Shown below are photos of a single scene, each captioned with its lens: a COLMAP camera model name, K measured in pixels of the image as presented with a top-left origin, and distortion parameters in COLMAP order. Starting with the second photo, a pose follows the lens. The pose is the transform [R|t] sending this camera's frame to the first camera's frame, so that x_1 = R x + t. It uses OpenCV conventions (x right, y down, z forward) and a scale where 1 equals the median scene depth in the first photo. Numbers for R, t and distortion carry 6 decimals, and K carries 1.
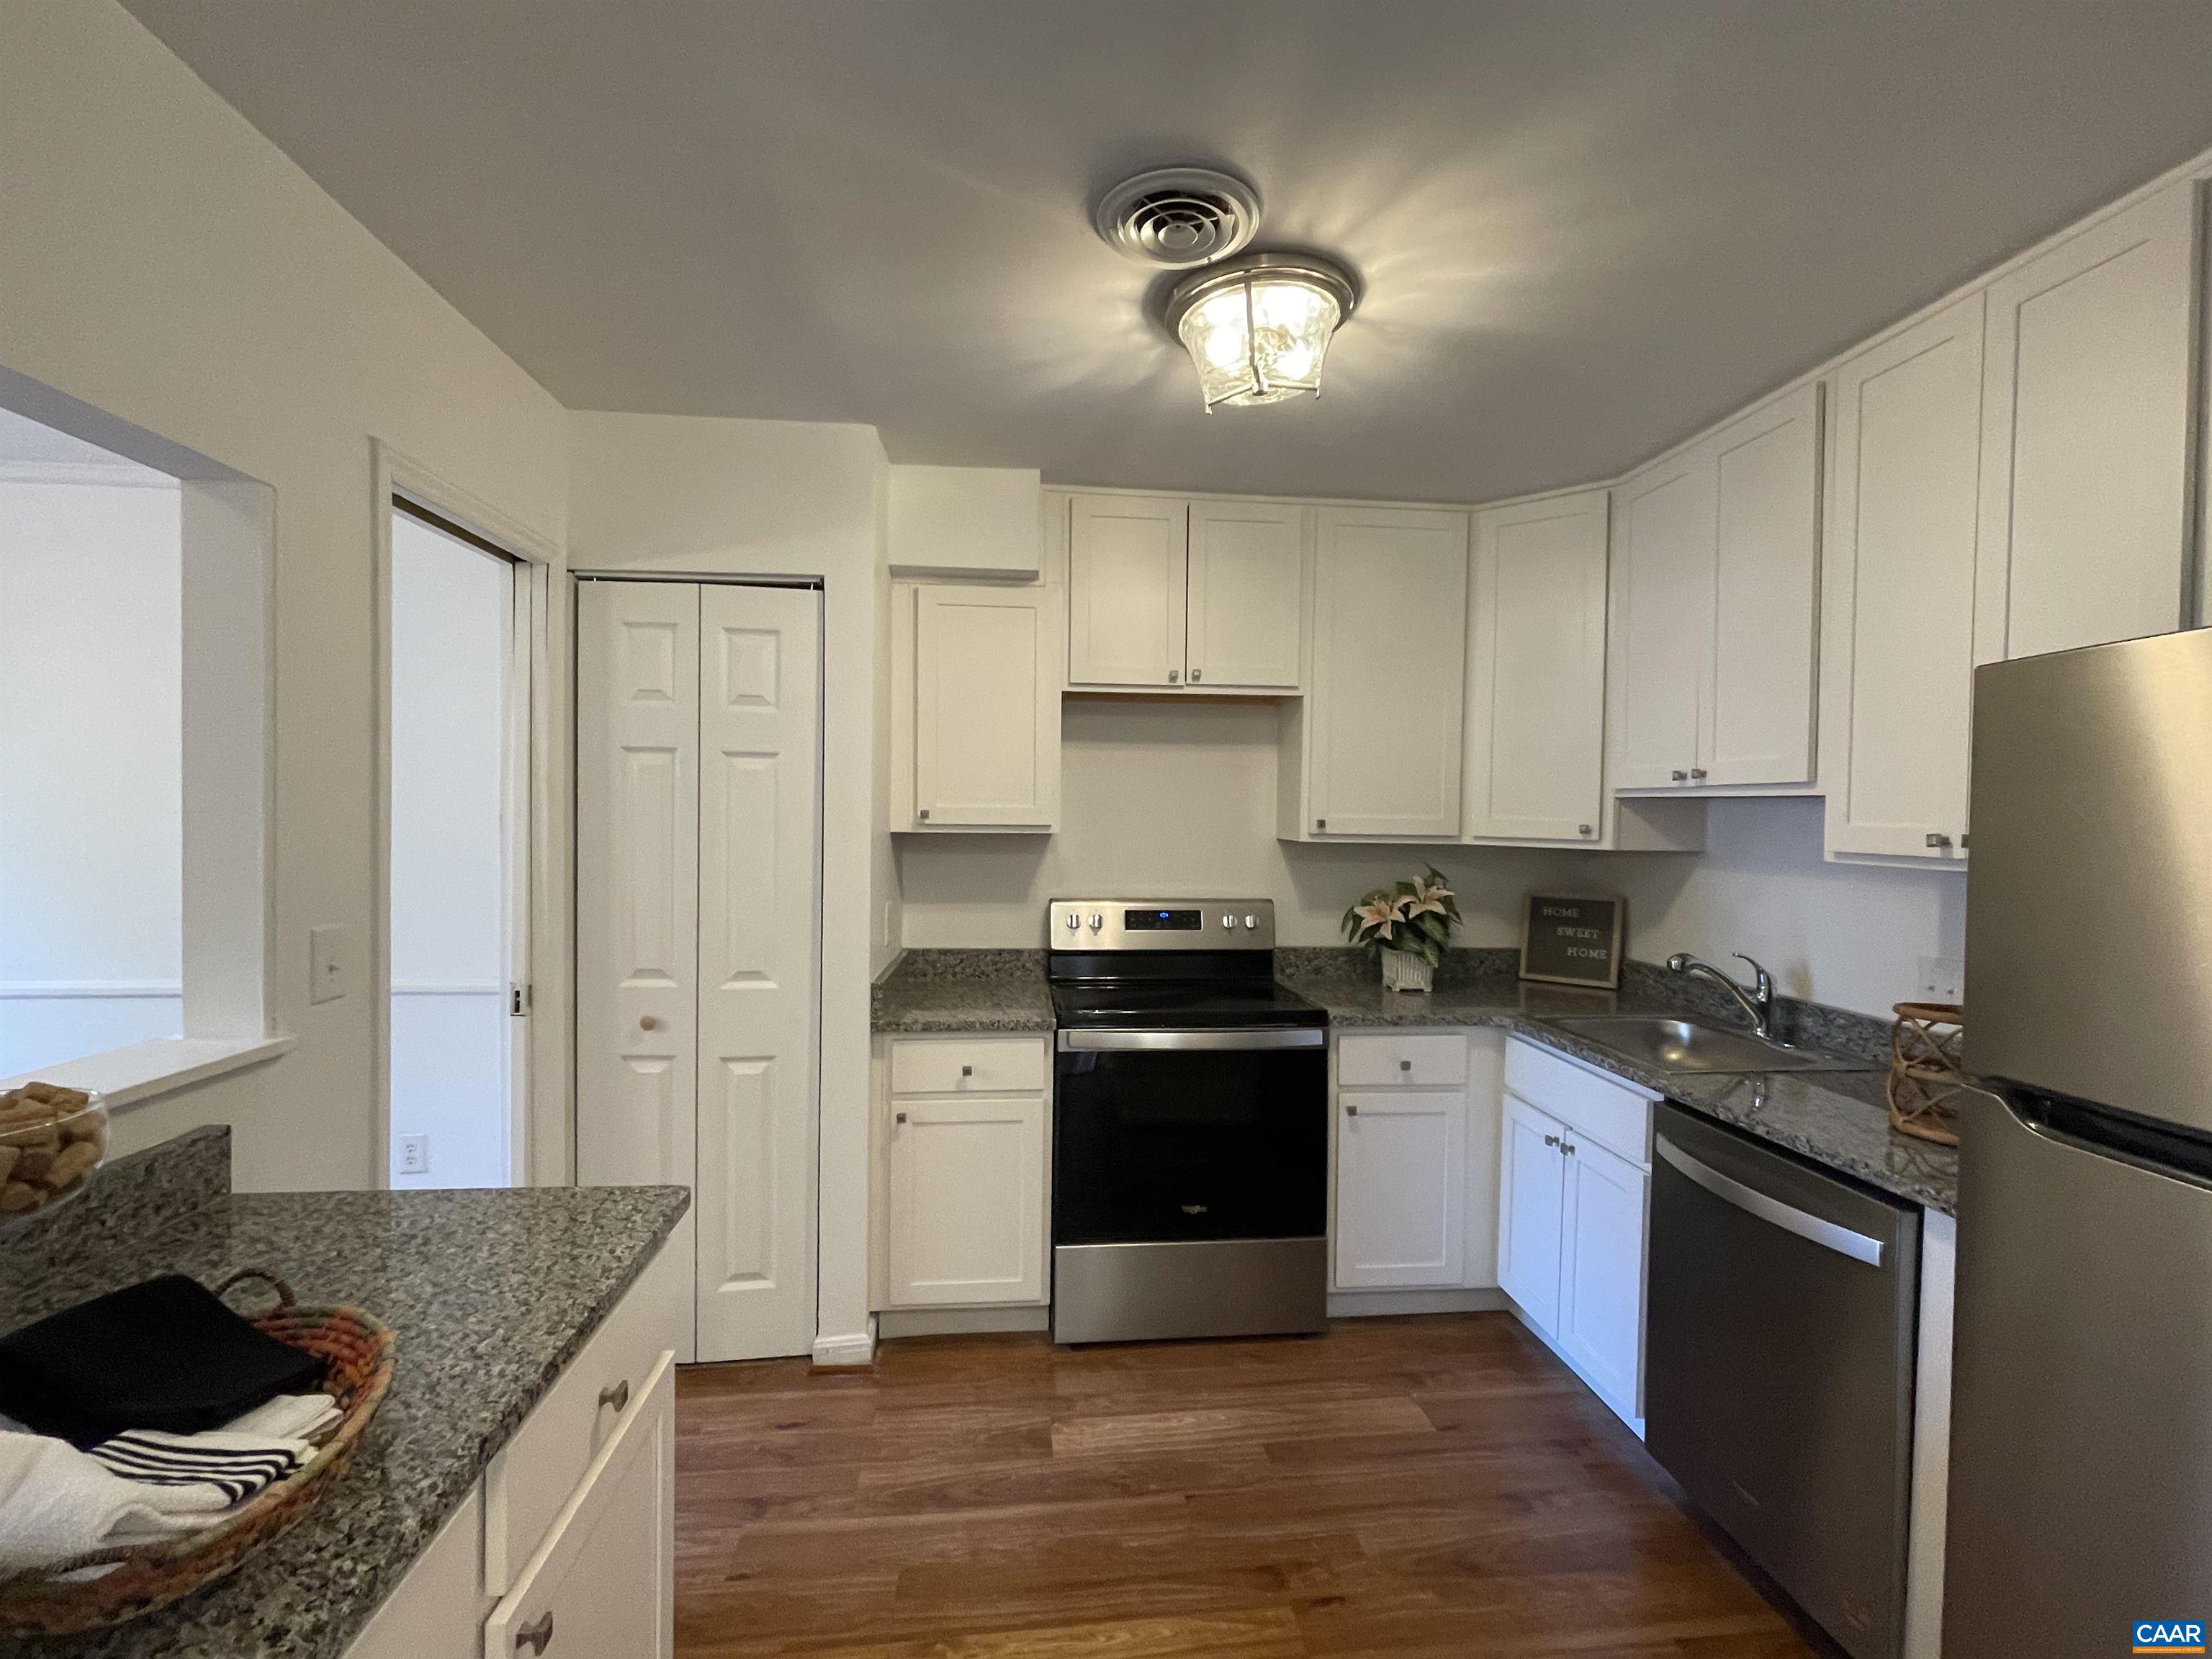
lens RADIAL K [[1000.7, 0, 1106.0], [0, 1000.7, 829.5], [0, 0, 1]] dist [-0.000027, 0.000473]
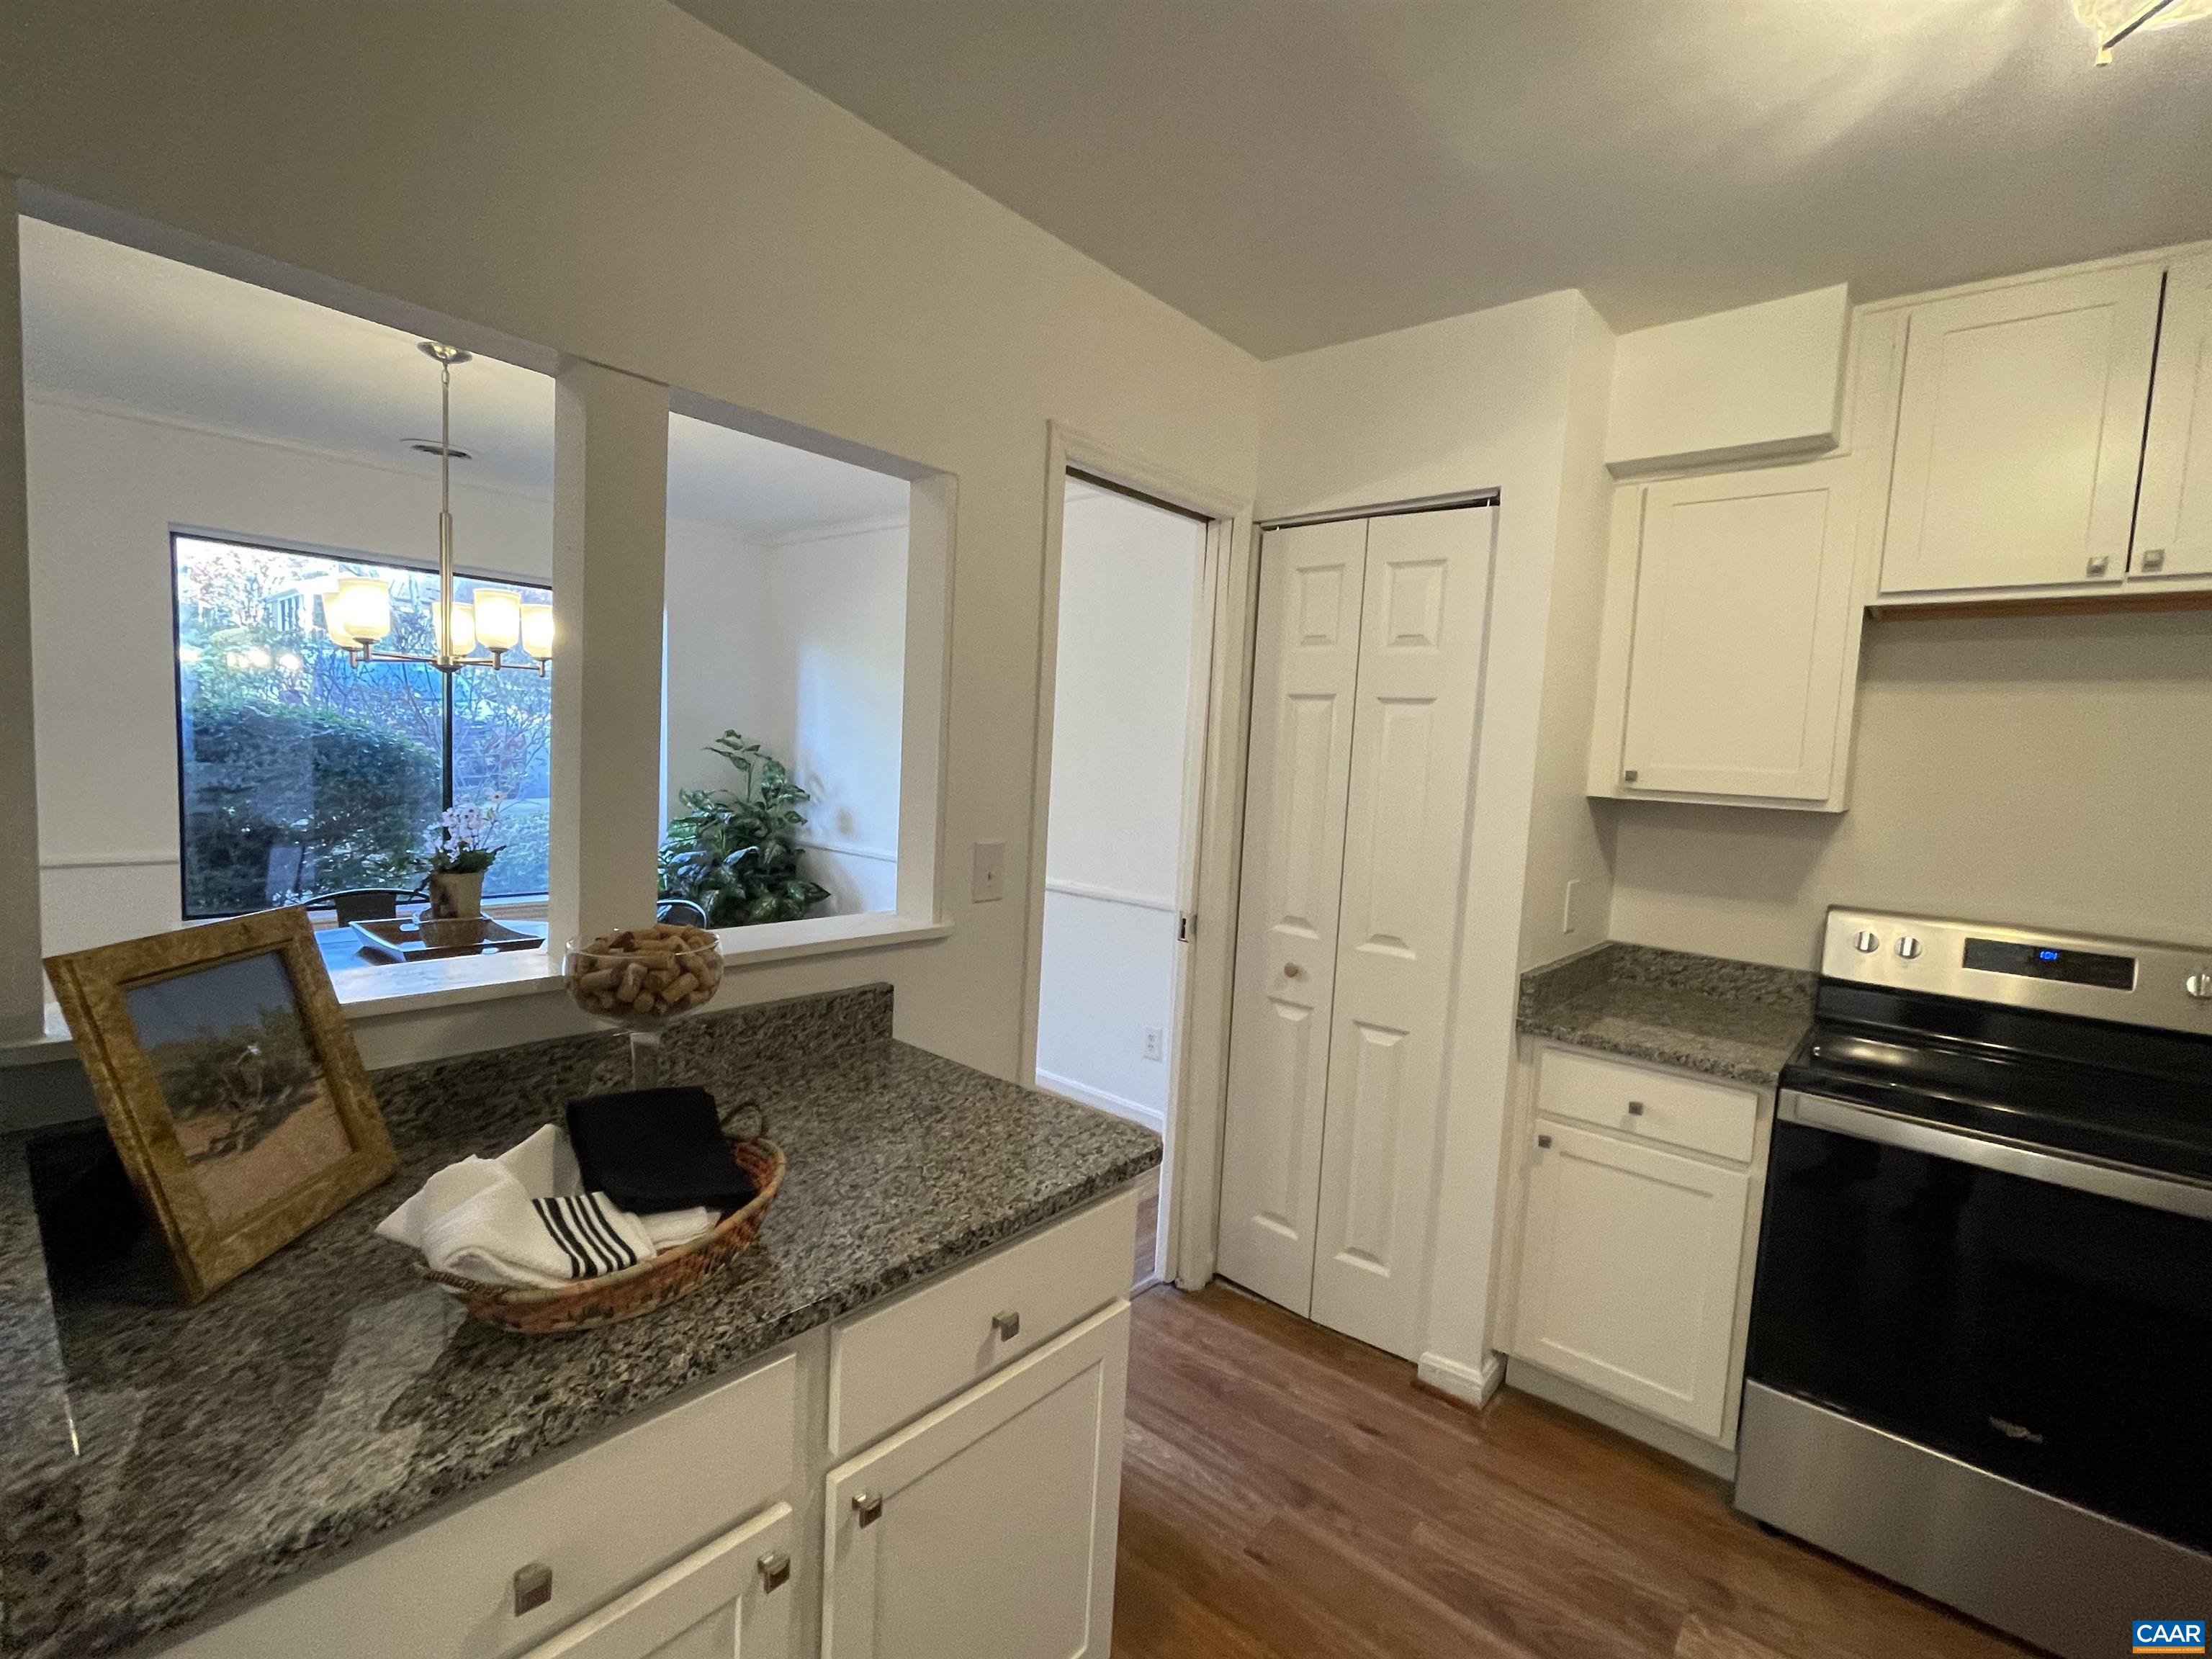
lens RADIAL K [[1000.7, 0, 1106.0], [0, 1000.7, 829.5], [0, 0, 1]] dist [-0.000027, 0.000473]
pose [[0.688598, 0.084557, -0.720197, 0.121496], [-0.055825, 0.996412, 0.063611, -0.000572], [0.722992, -0.003597, 0.690847, 0.171226]]
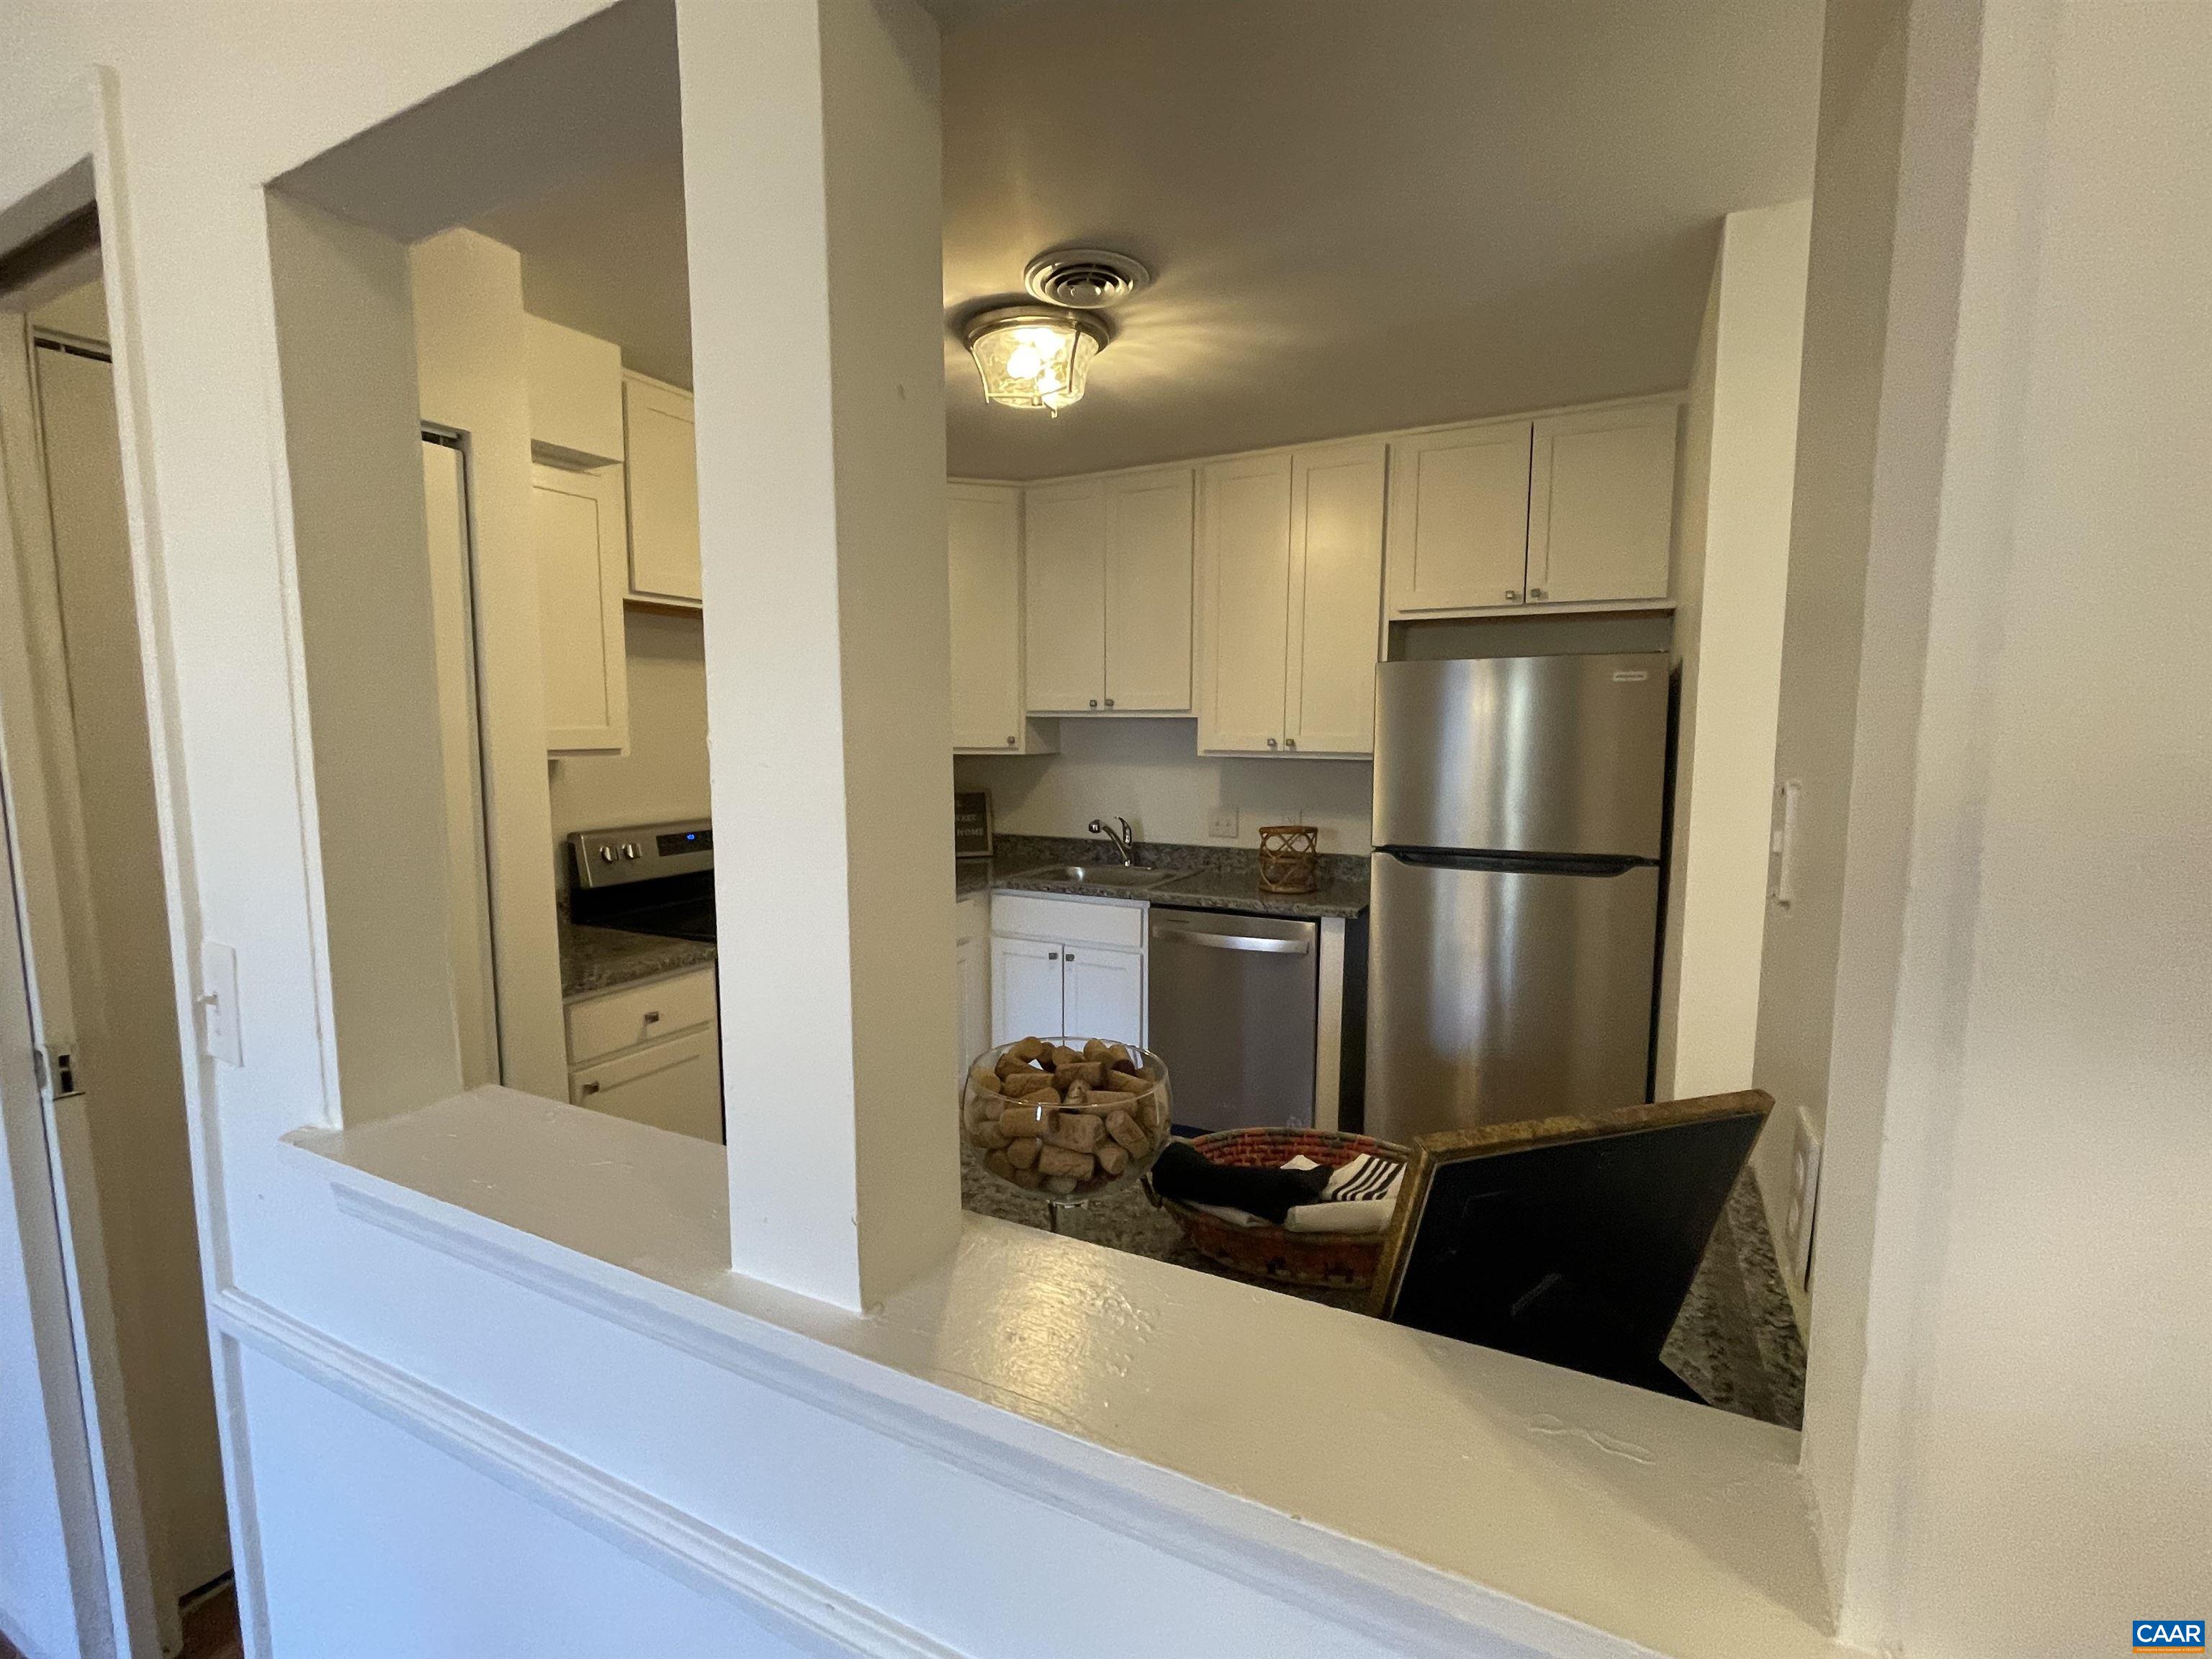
lens RADIAL K [[1000.7, 0, 1106.0], [0, 1000.7, 829.5], [0, 0, 1]] dist [-0.000027, 0.000473]
pose [[0.540647, -0.097422, 0.835589, -0.683097], [0.020045, 0.994482, 0.102978, -0.018639], [-0.841010, -0.038926, 0.539617, 0.157454]]
